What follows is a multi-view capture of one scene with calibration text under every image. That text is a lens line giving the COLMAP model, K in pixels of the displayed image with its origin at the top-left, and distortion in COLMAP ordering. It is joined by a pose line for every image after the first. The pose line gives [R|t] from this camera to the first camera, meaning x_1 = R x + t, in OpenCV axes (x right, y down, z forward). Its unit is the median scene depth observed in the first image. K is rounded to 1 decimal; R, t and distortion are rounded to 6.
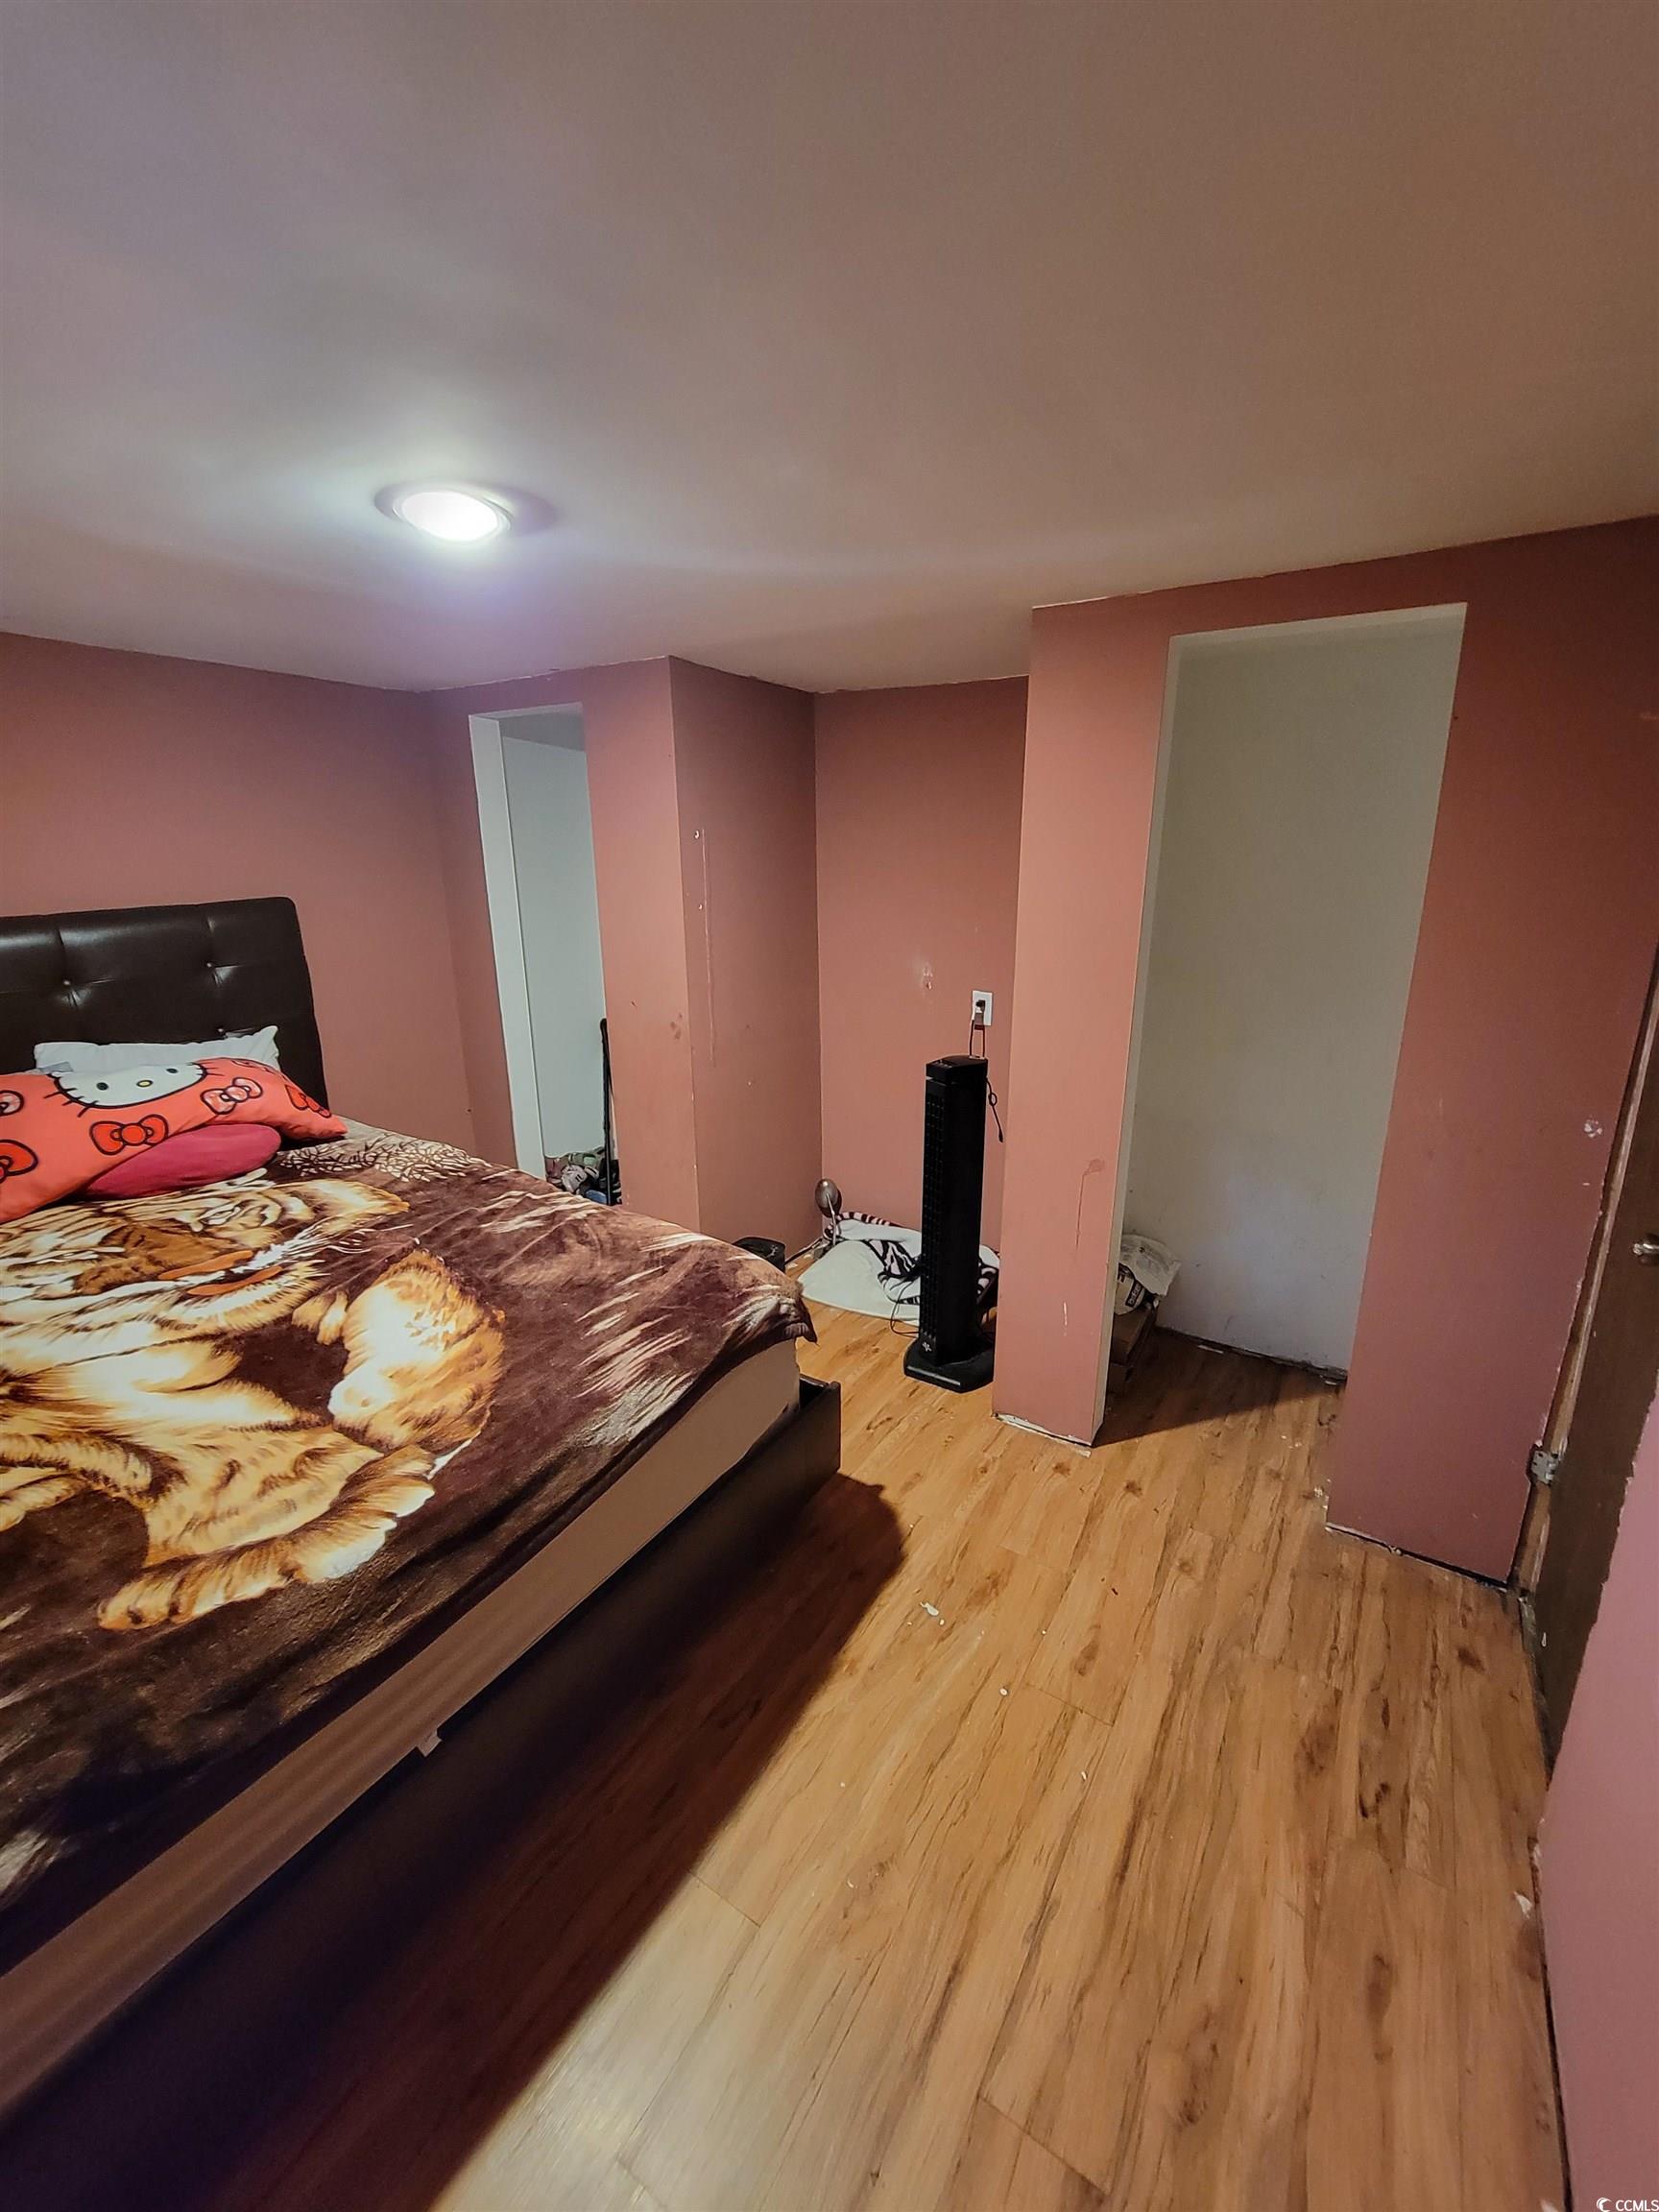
lens RADIAL K [[907.9, 0, 830.3], [0, 907.9, 1095.2], [0, 0, 1]] dist [-0.007793, 0.002805]
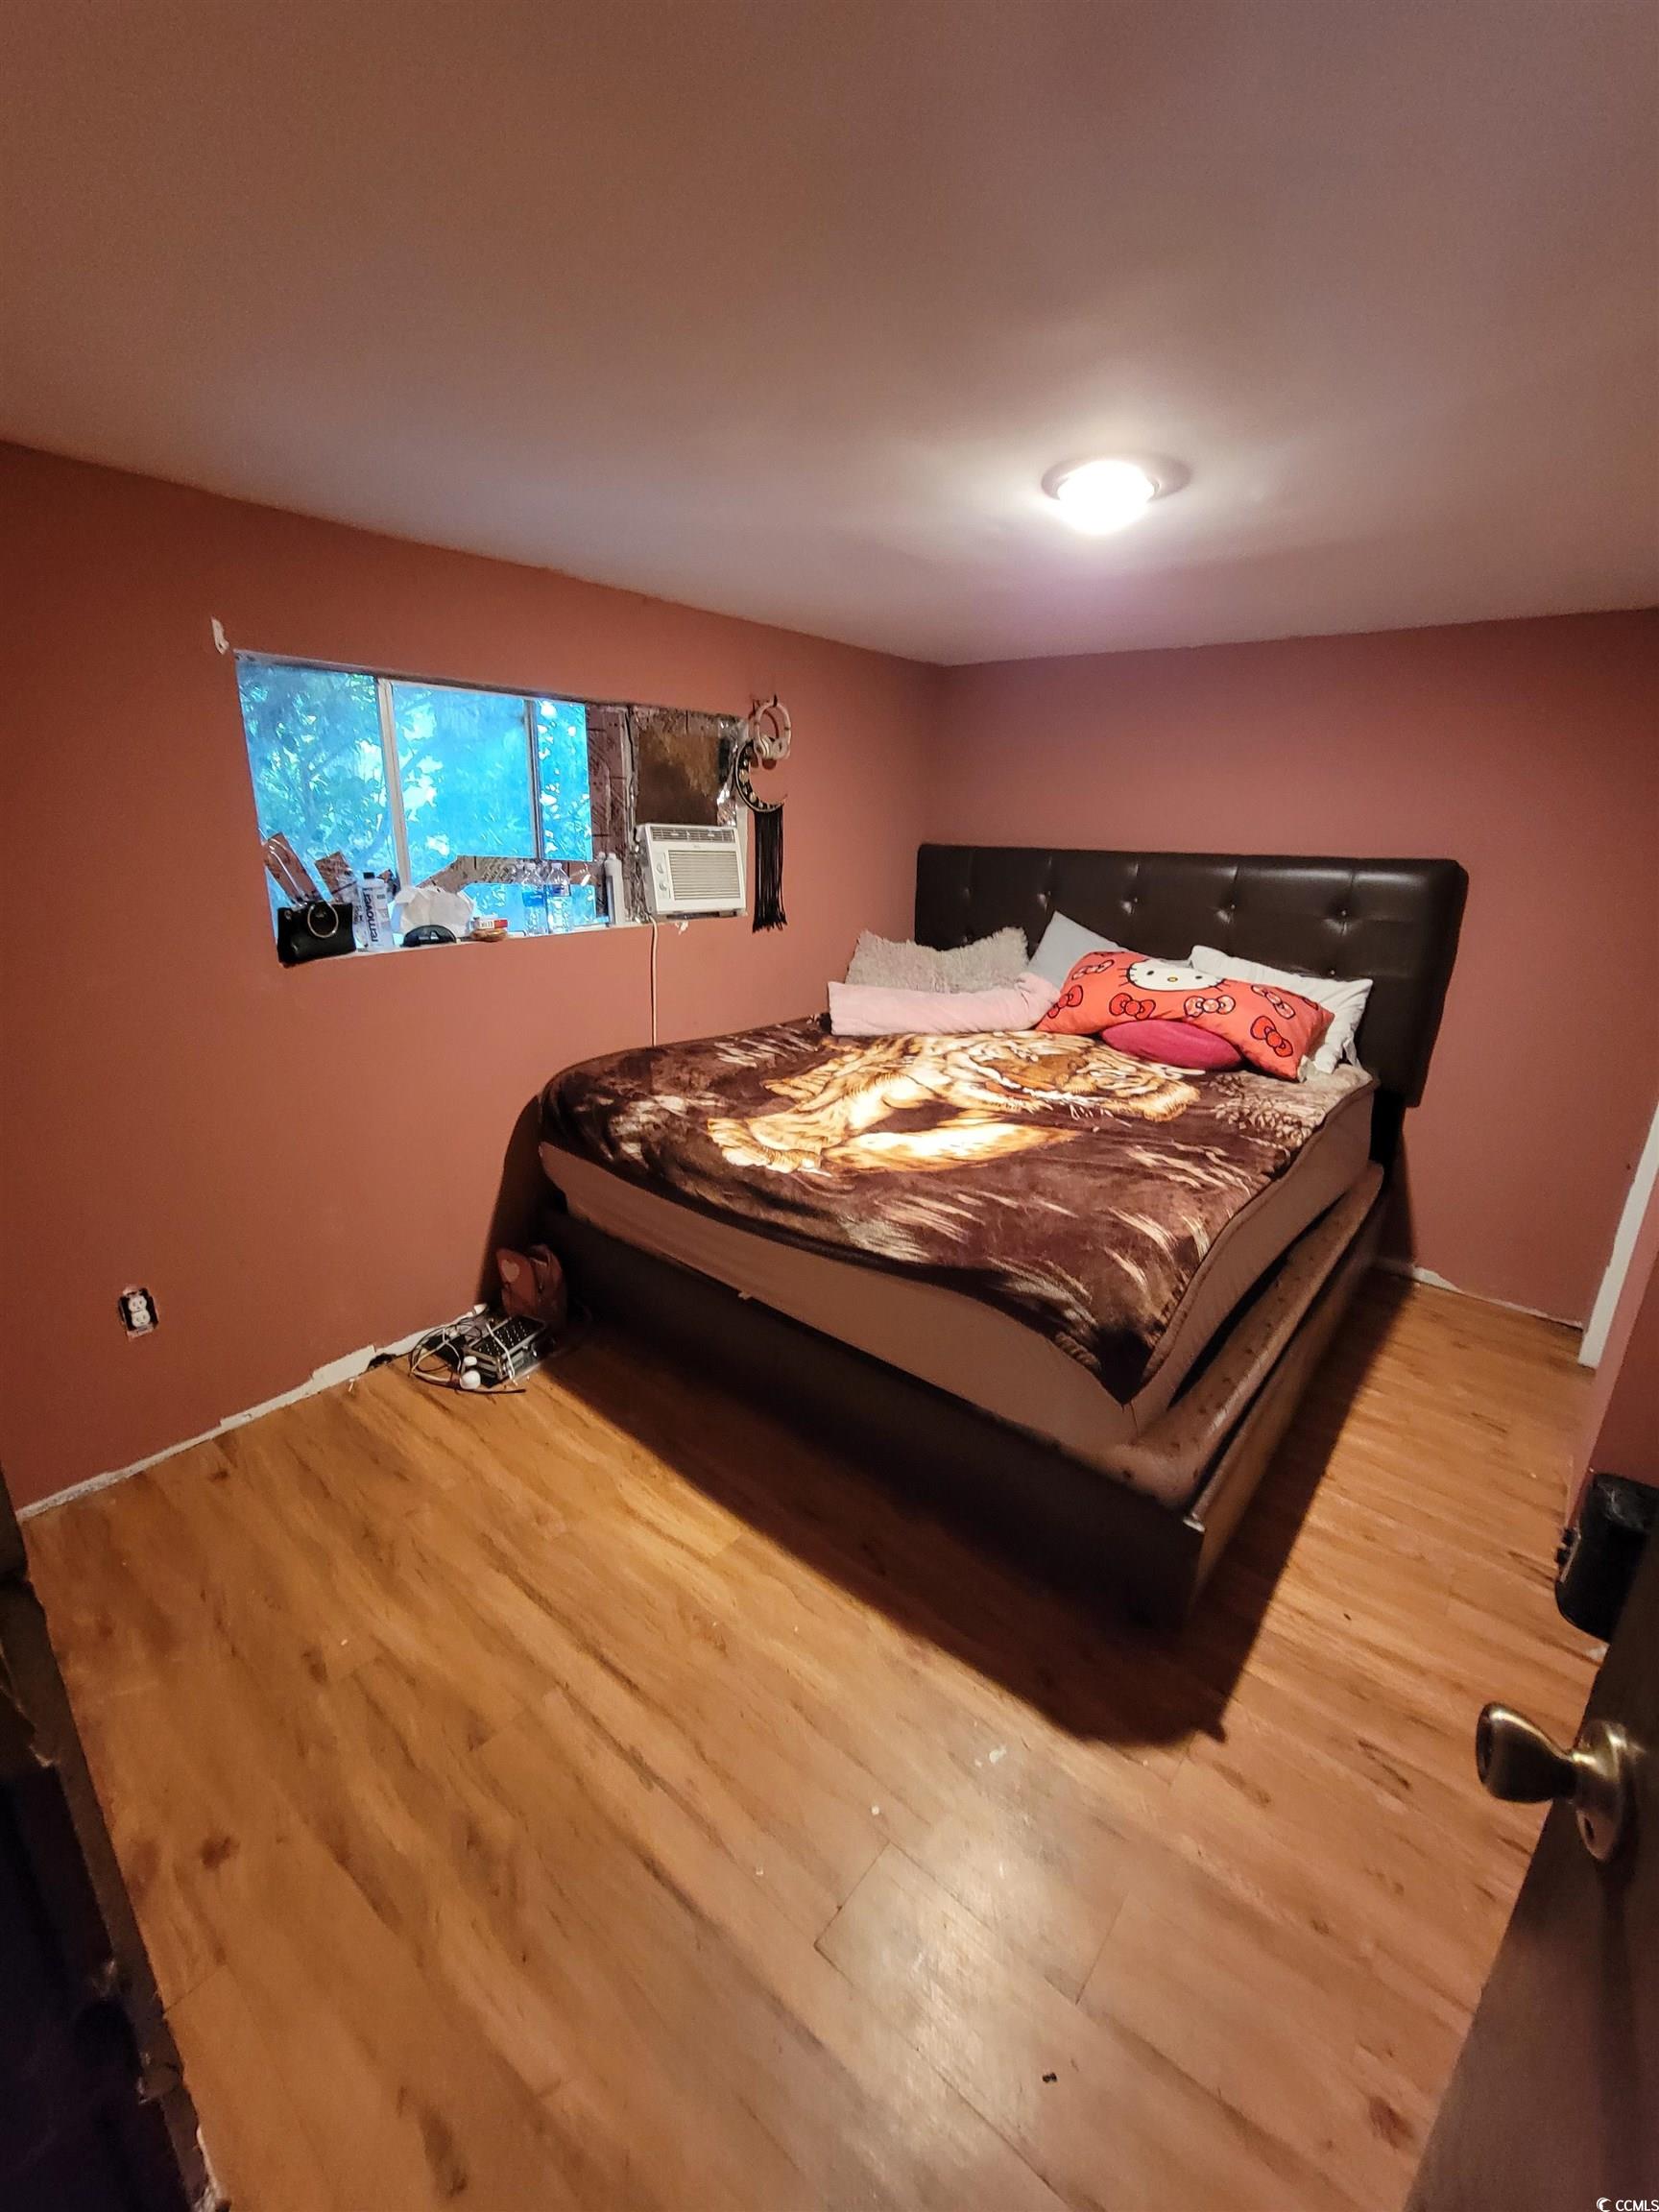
lens RADIAL K [[907.9, 0, 830.3], [0, 907.9, 1095.2], [0, 0, 1]] dist [-0.007793, 0.002805]
pose [[-0.128433, 0.292409, -0.947630, 0.857760], [-0.289157, 0.902982, 0.317822, -0.190450], [0.948627, 0.314833, -0.031421, 0.858188]]
